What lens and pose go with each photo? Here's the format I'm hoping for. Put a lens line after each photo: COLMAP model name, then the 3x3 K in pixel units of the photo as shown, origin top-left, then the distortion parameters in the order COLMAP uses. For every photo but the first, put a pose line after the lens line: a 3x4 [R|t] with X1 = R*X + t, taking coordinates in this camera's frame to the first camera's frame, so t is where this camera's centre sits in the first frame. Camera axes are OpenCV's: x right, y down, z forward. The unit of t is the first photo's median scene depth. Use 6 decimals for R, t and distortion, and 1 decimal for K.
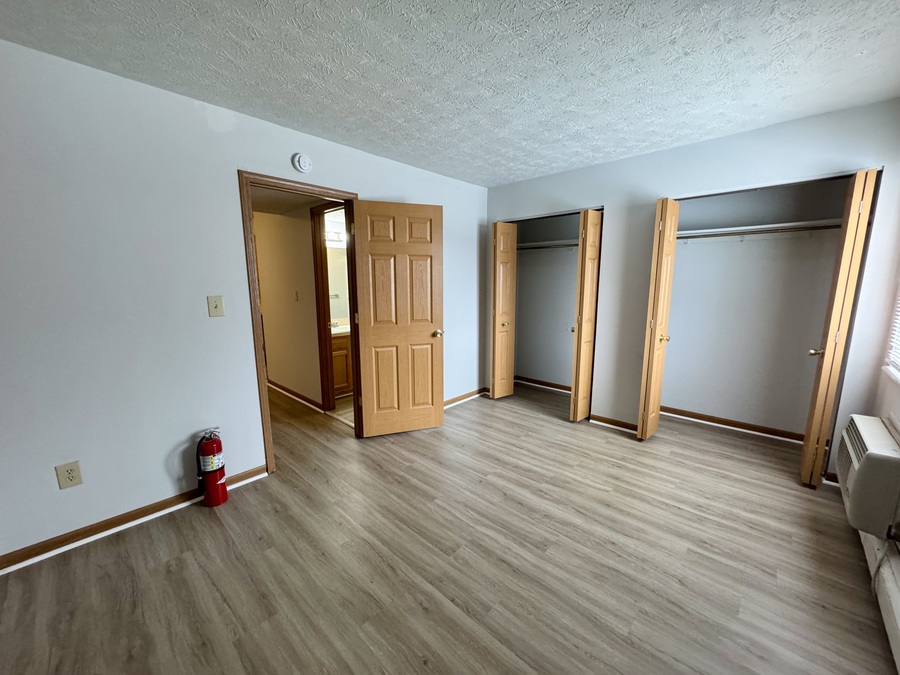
lens RADIAL K [[360.9, 0, 448.4], [0, 360.9, 339.8], [0, 0, 1]] dist [0.005151, -0.000857]
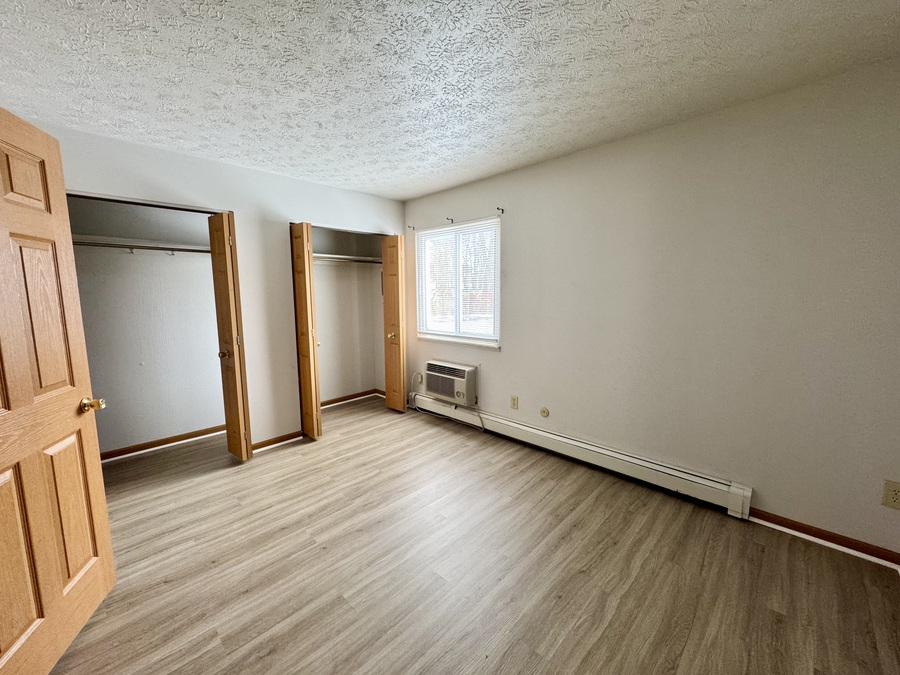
lens RADIAL K [[360.9, 0, 449.0], [0, 360.9, 343.0], [0, 0, 1]] dist [0.005151, -0.000857]
pose [[0.013810, -0.137911, 0.990348, -0.573401], [0.168787, 0.976551, 0.133636, -0.097664], [-0.985556, 0.165312, 0.036763, 0.571200]]
